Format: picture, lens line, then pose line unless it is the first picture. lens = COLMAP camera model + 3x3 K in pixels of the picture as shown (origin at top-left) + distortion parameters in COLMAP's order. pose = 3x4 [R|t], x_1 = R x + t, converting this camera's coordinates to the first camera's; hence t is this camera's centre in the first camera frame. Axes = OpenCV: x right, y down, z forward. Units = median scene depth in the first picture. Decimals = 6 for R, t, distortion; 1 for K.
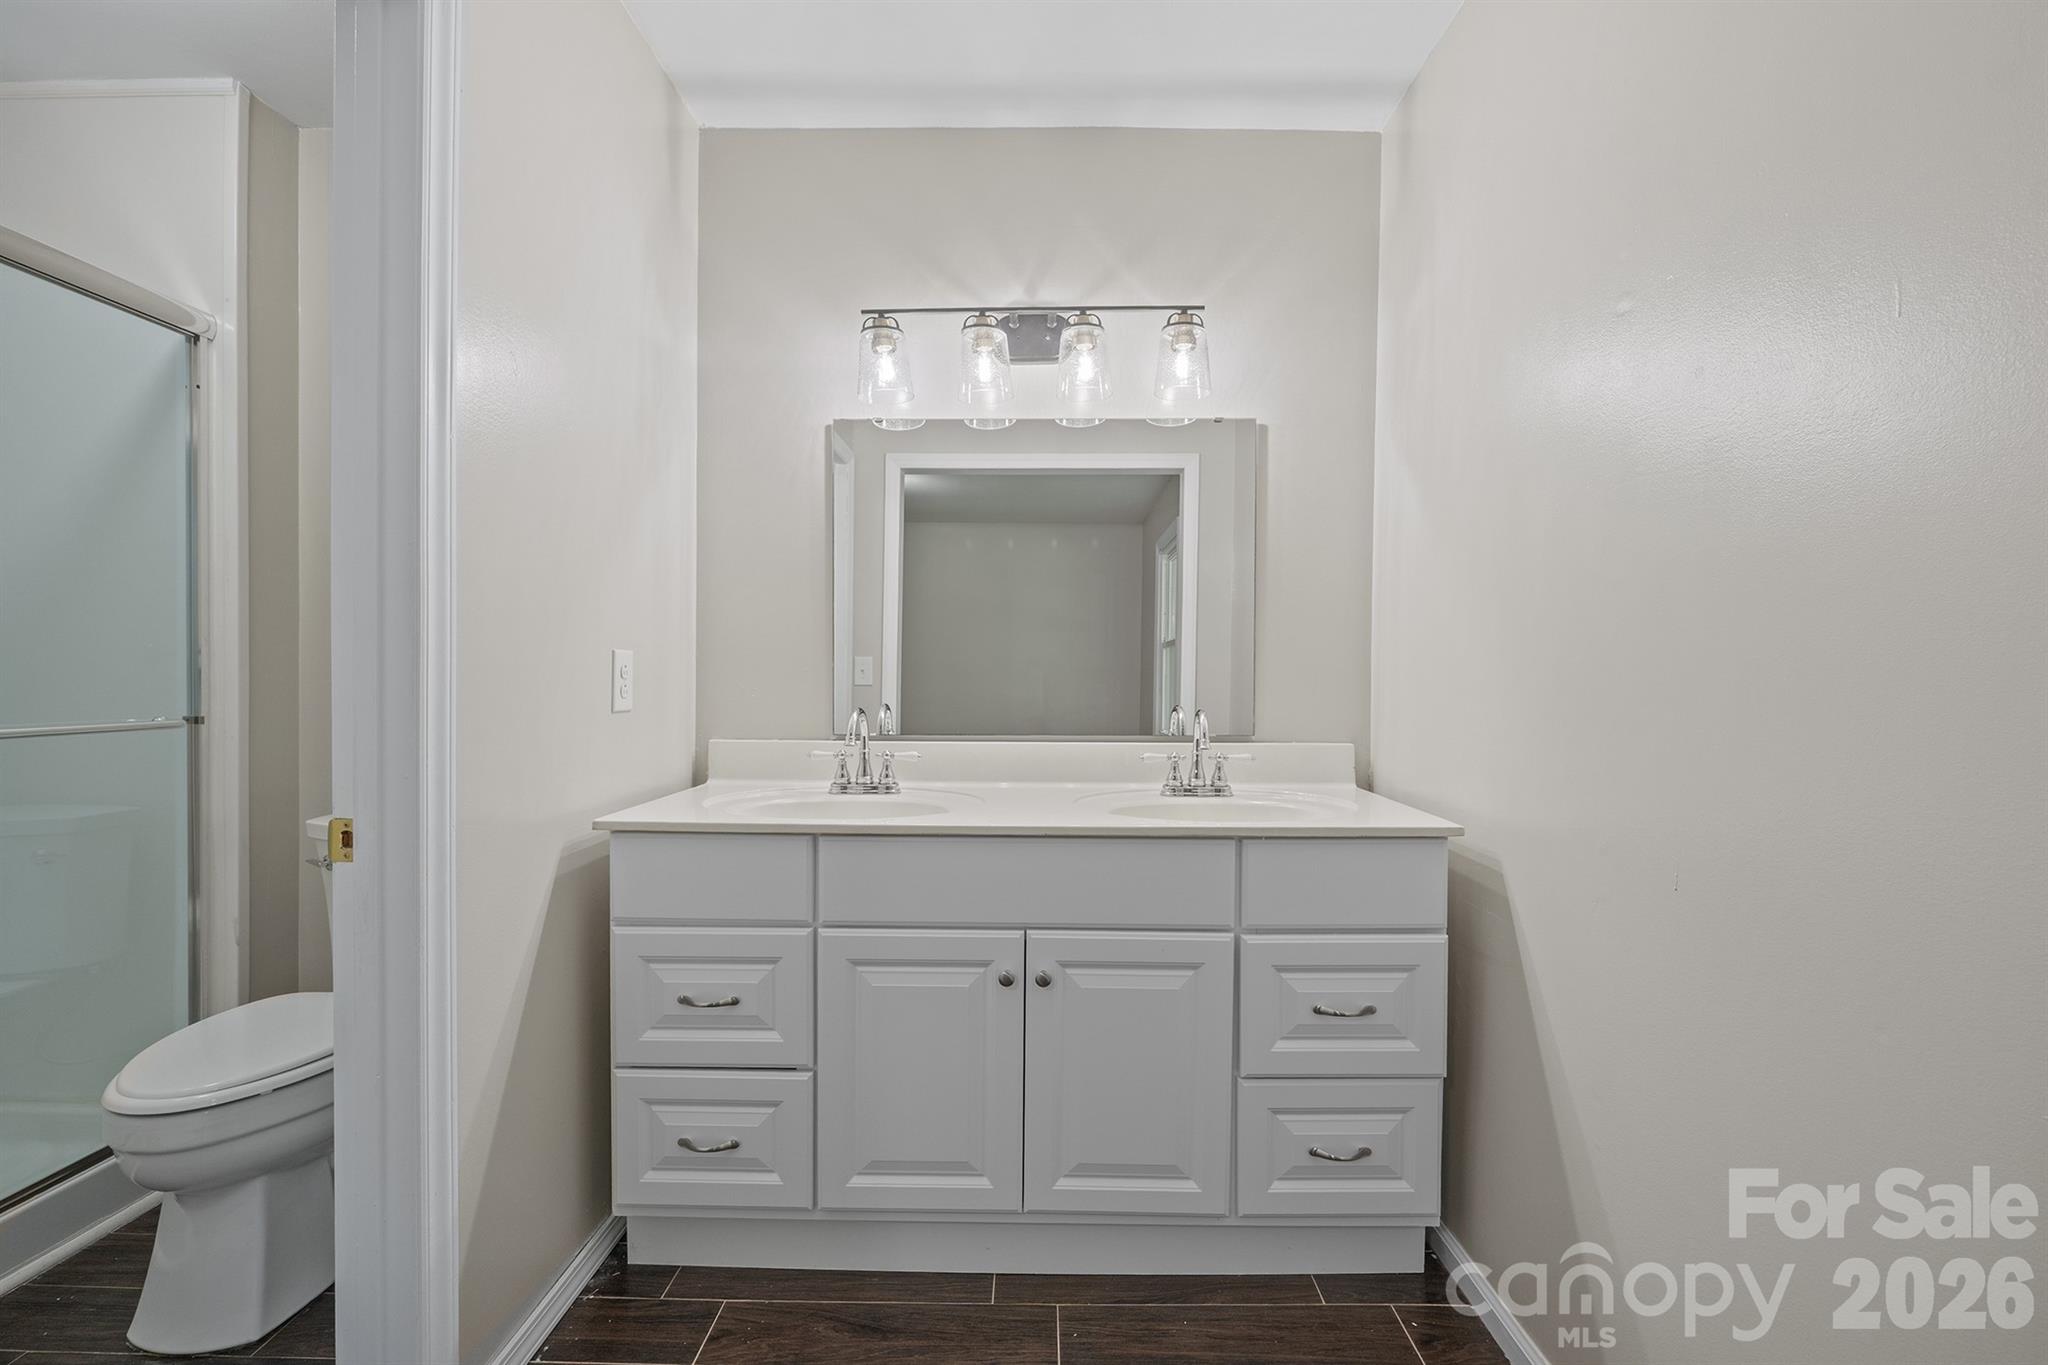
lens RADIAL K [[860.2, 0, 1030.6], [0, 860.2, 689.1], [0, 0, 1]] dist [-0.007297, -0.000869]
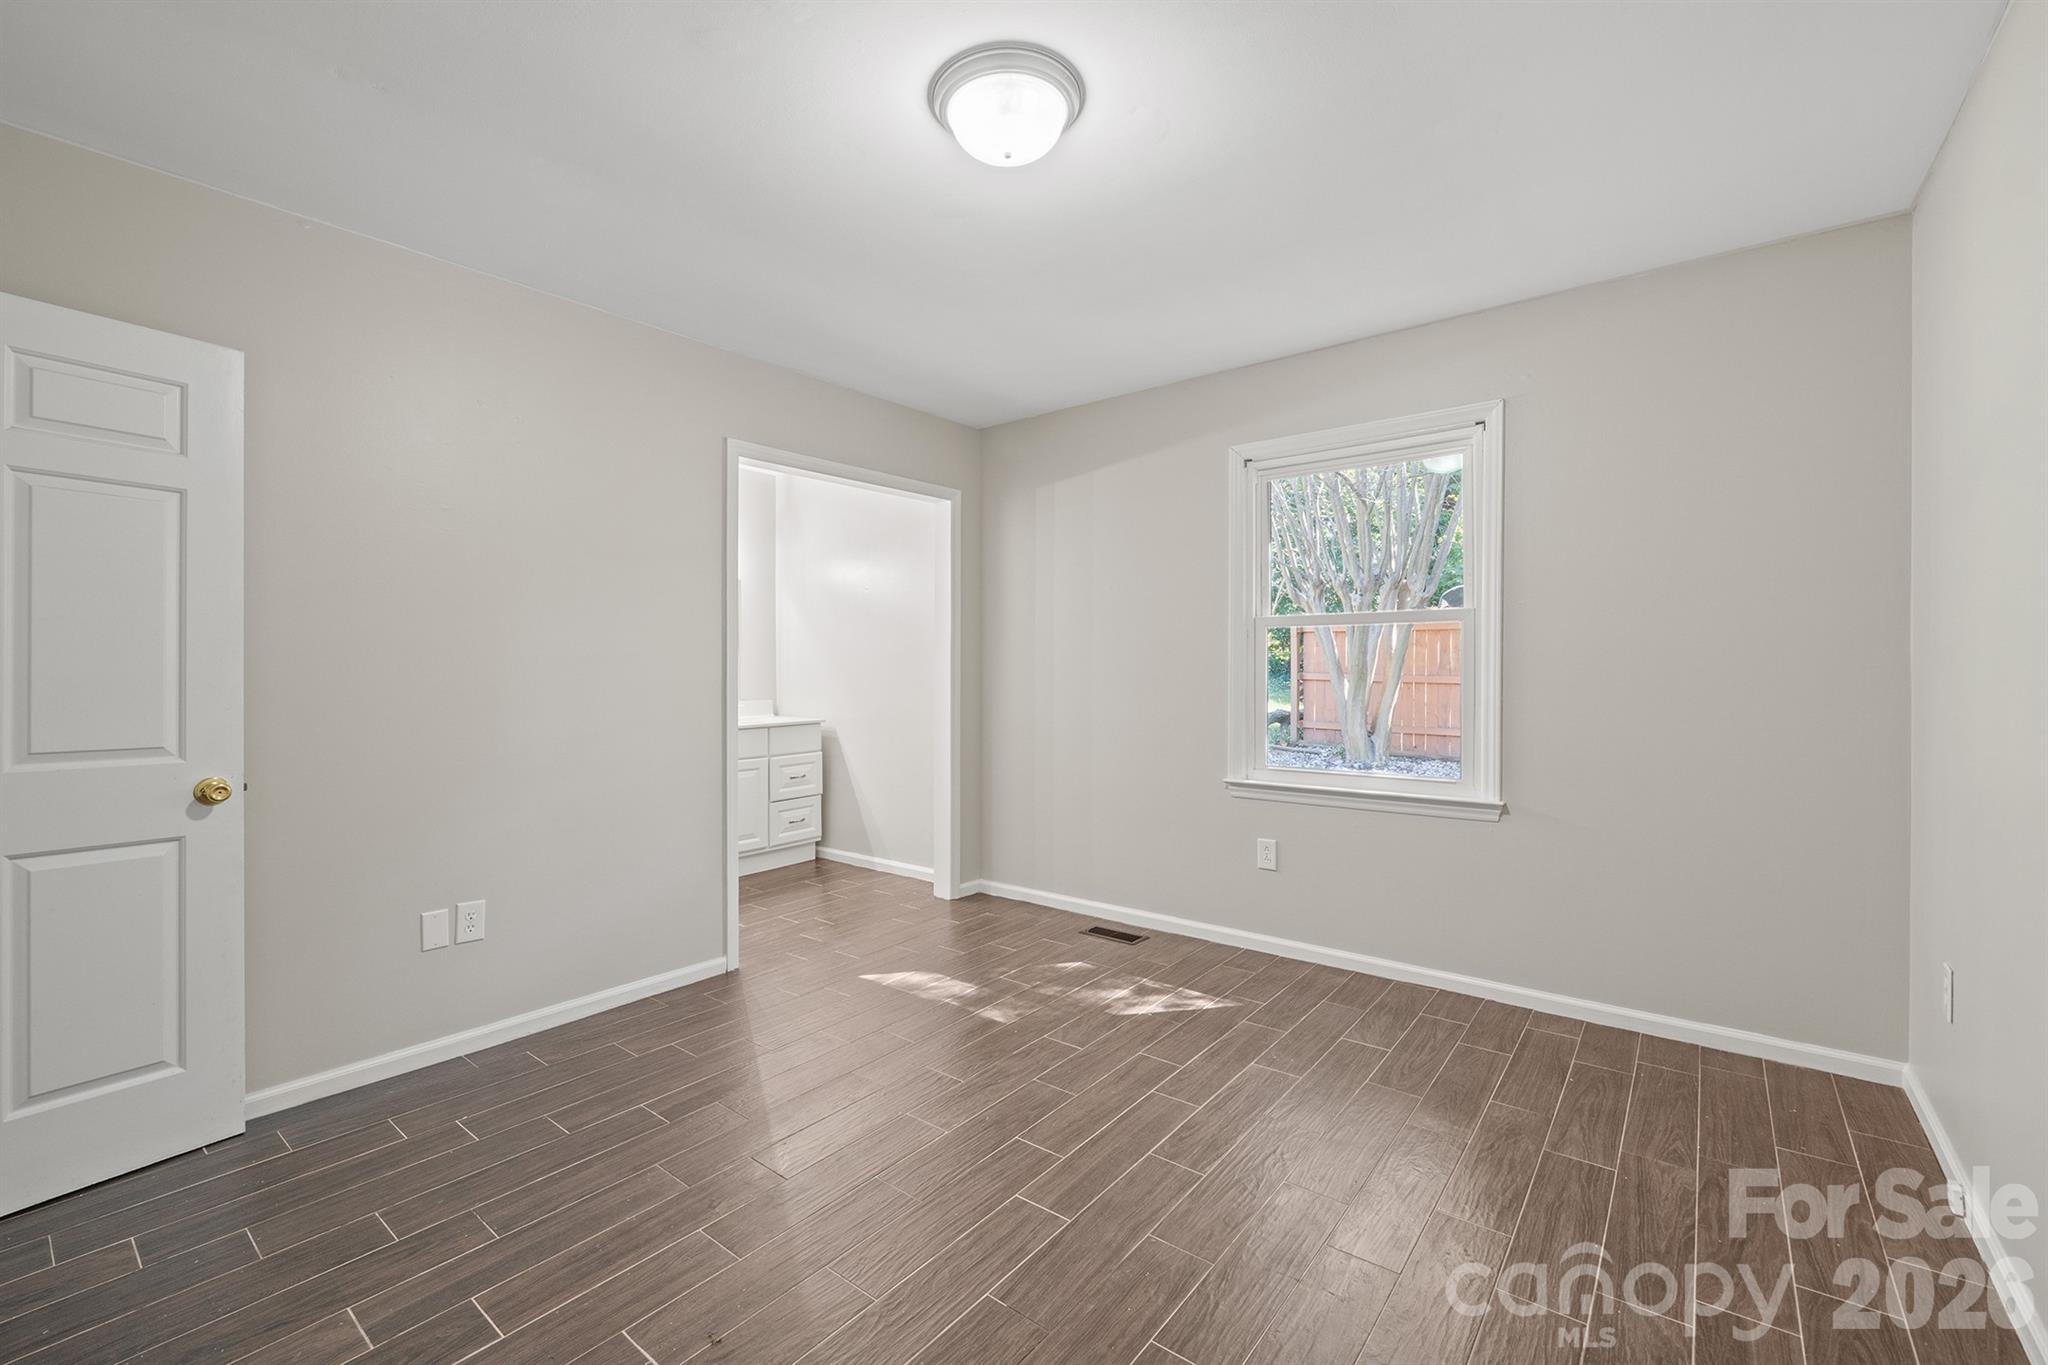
lens RADIAL K [[860.2, 0, 1032.9], [0, 860.2, 672.6], [0, 0, 1]] dist [-0.007297, -0.000869]
pose [[0.604543, -0.012323, 0.796477, -1.700539], [0.010591, 0.999916, 0.007433, -0.045002], [-0.796502, 0.003942, 0.604623, -1.711378]]
